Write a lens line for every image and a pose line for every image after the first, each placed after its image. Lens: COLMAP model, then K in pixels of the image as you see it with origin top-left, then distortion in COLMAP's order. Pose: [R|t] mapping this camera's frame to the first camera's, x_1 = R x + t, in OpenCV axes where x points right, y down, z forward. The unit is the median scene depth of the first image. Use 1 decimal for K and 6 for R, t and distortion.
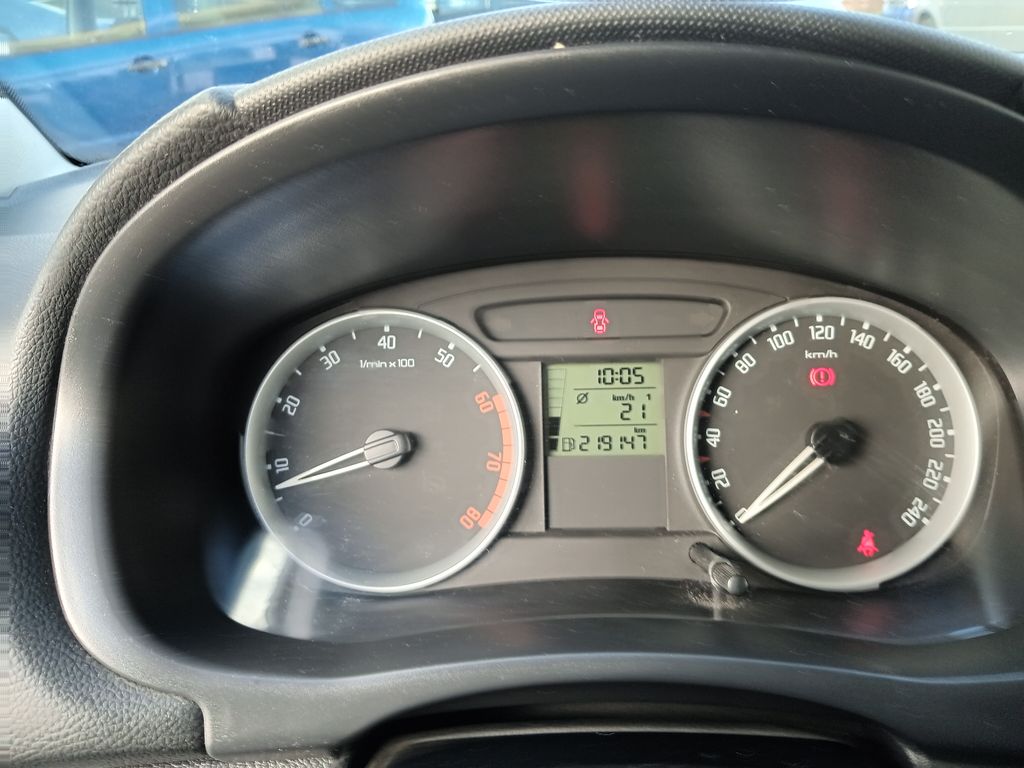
lens RADIAL K [[755.2, 0, 517.4], [0, 755.2, 386.8], [0, 0, 1]] dist [-0.022060, 0.008787]
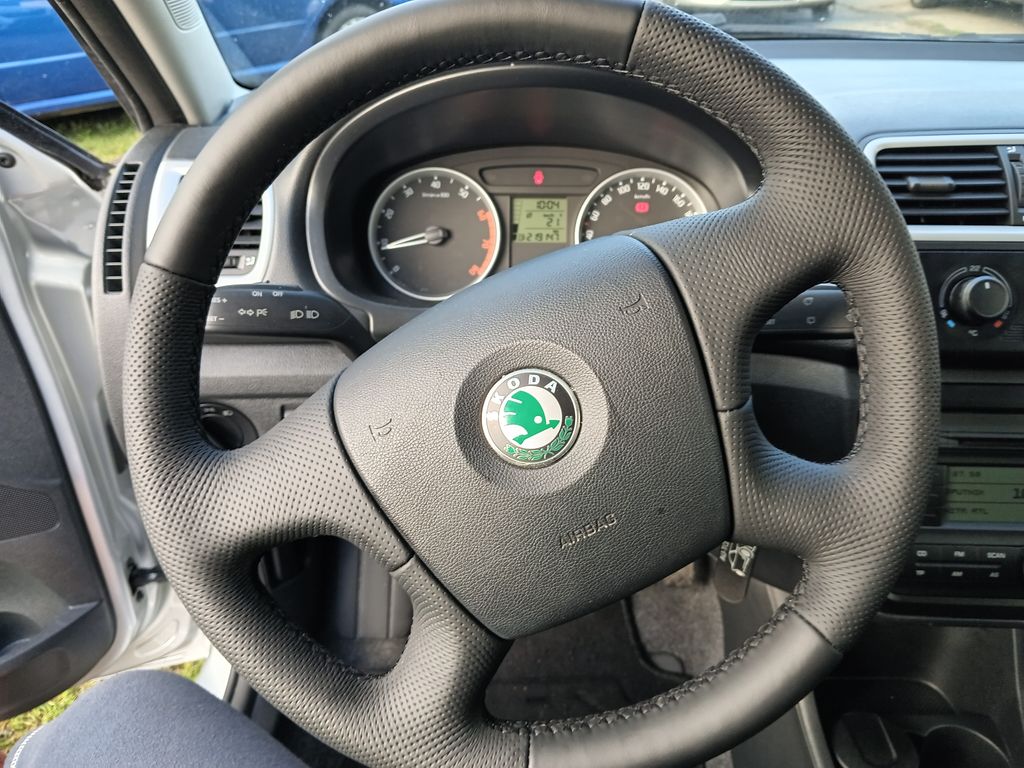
lens RADIAL K [[755.2, 0, 515.3], [0, 755.2, 390.8], [0, 0, 1]] dist [-0.022060, 0.008787]
pose [[0.999410, 0.031793, 0.013023, 0.036840], [-0.032973, 0.994084, 0.103488, 0.286261], [-0.009656, -0.103857, 0.994545, -1.132806]]
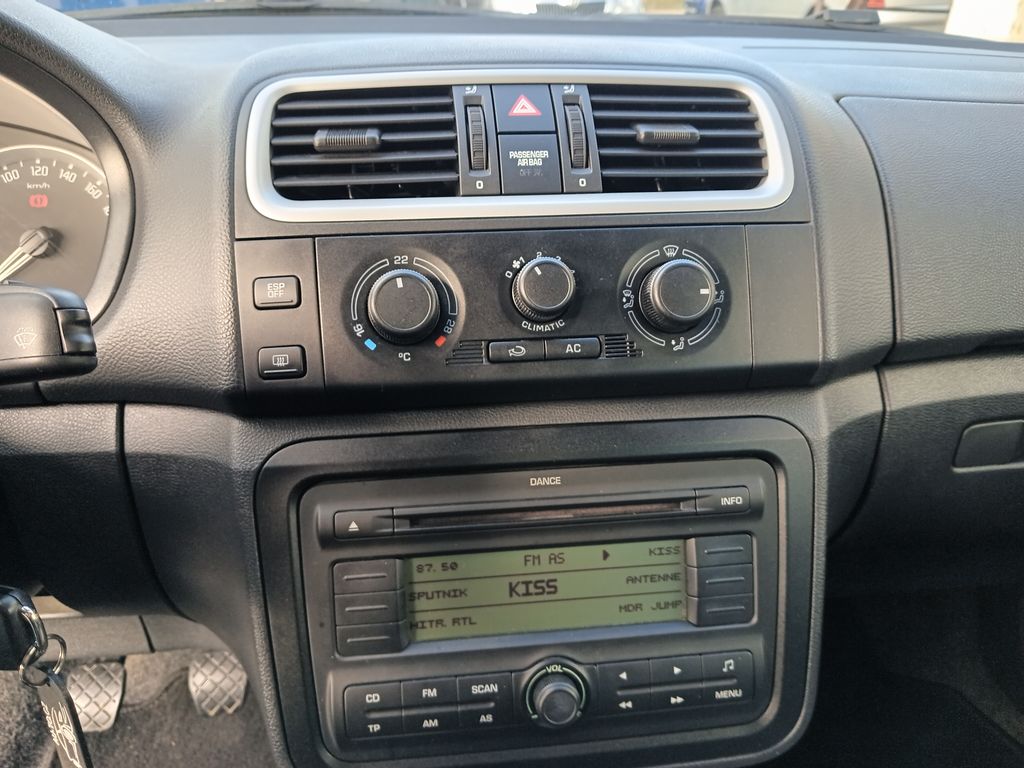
lens RADIAL K [[755.2, 0, 508.0], [0, 755.2, 379.4], [0, 0, 1]] dist [-0.022060, 0.008787]
pose [[0.984439, -0.030927, 0.172984, 1.017758], [0.024346, 0.998902, 0.040036, 0.290526], [-0.174032, -0.035202, 0.984111, -0.589681]]
